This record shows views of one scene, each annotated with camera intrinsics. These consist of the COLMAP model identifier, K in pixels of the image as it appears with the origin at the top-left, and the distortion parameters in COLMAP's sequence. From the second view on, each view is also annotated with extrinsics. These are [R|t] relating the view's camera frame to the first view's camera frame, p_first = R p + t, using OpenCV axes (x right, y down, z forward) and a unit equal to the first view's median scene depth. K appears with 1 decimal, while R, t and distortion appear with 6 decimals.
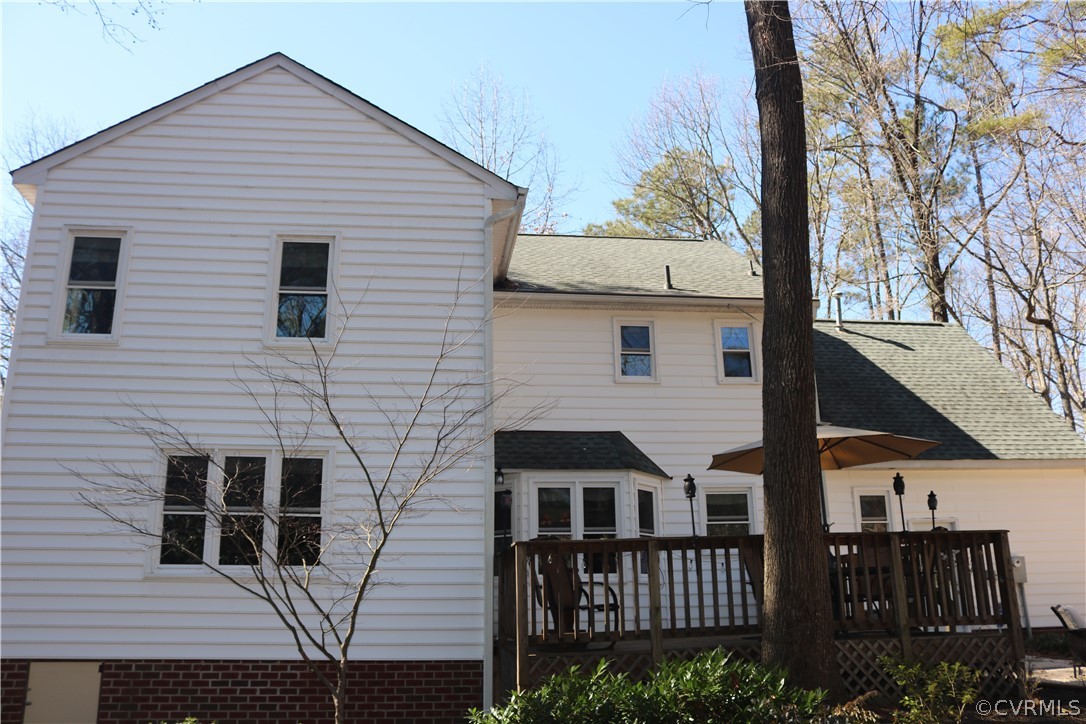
lens RADIAL K [[899.5, 0, 537.2], [0, 899.5, 355.5], [0, 0, 1]] dist [-0.121644, 0.080451]
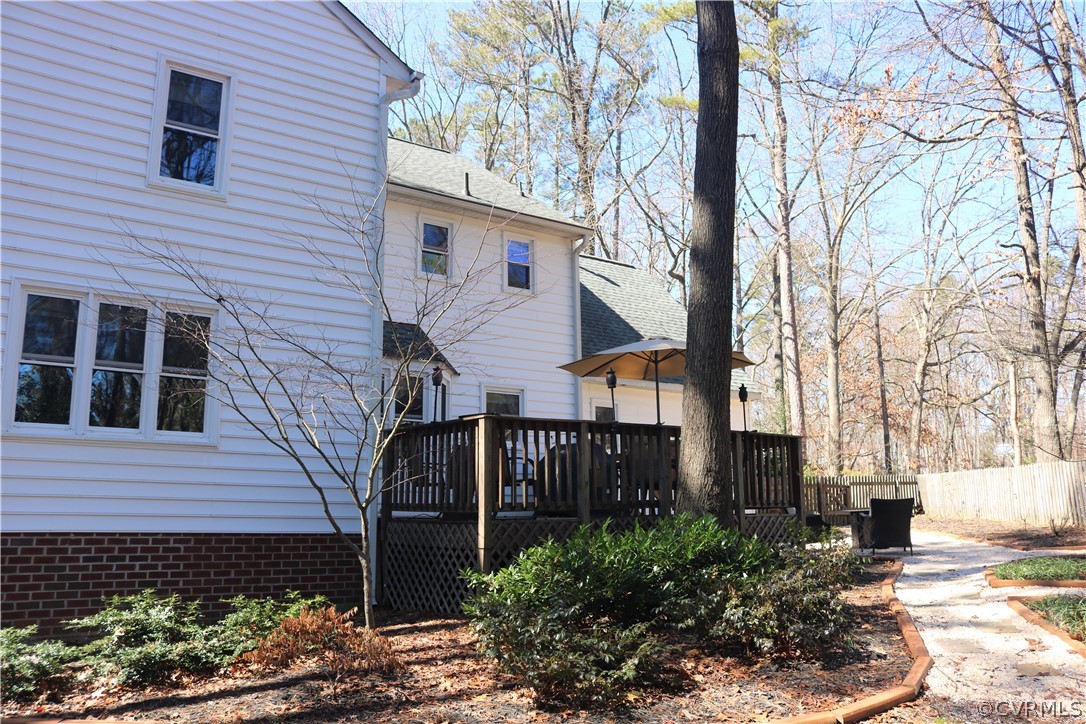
lens RADIAL K [[899.5, 0, 539.2], [0, 899.5, 356.7], [0, 0, 1]] dist [-0.121644, 0.080451]
pose [[0.867014, 0.096372, 0.488876, -0.415873], [-0.143932, 0.987733, 0.060549, 0.054588], [-0.477044, -0.122862, 0.870250, 0.045163]]
